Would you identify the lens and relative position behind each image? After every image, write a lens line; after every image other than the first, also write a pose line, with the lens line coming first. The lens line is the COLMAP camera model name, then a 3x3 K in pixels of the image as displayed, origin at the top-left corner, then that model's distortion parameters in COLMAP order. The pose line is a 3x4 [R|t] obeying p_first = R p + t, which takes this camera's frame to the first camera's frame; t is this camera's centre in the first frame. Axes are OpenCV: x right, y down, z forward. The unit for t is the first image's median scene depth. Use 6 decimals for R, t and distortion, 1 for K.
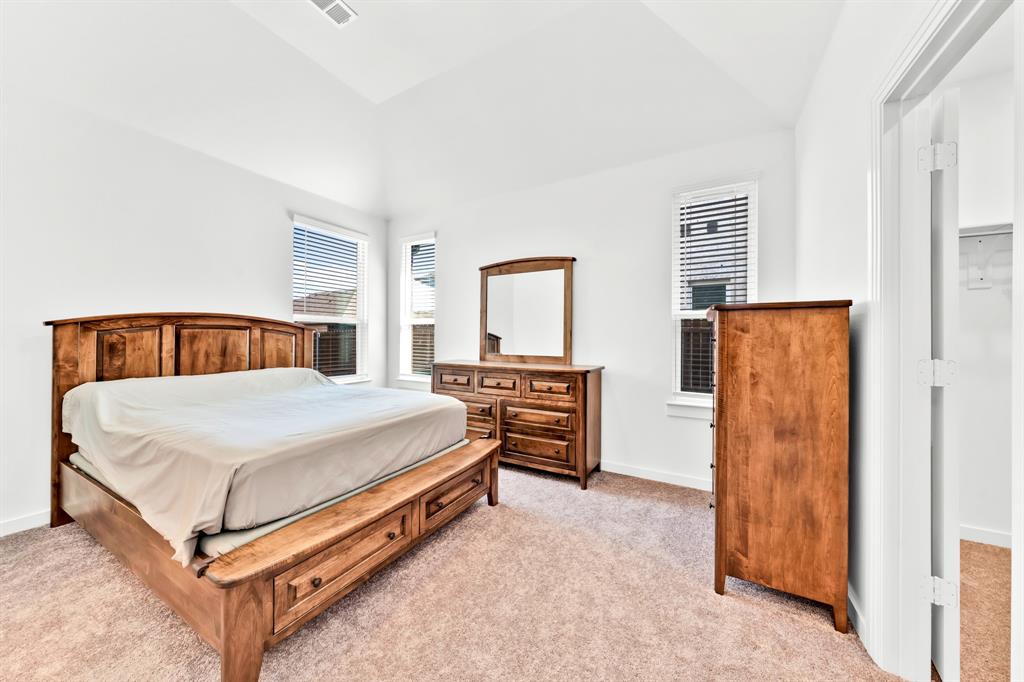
lens RADIAL K [[346.2, 0, 519.5], [0, 346.2, 335.1], [0, 0, 1]] dist [-0.002076, 0.000449]
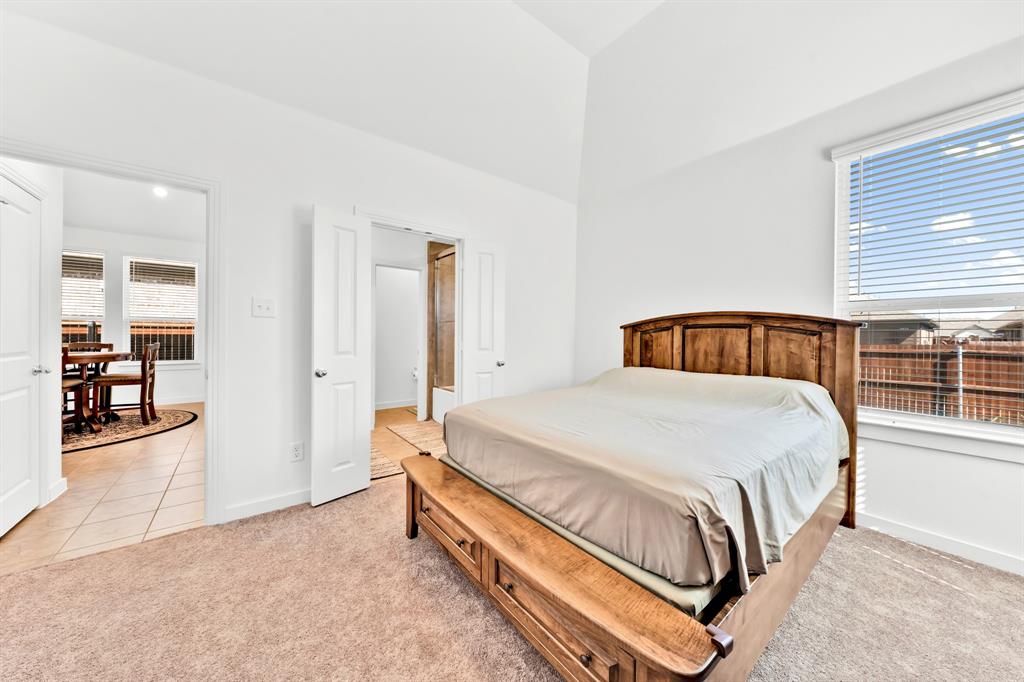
lens RADIAL K [[346.2, 0, 502.3], [0, 346.2, 340.5], [0, 0, 1]] dist [-0.002076, 0.000449]
pose [[-0.410293, 0.006507, -0.911931, 0.265814], [-0.003151, 0.999958, 0.008553, 0.011204], [0.911948, 0.006383, -0.410255, 0.897013]]
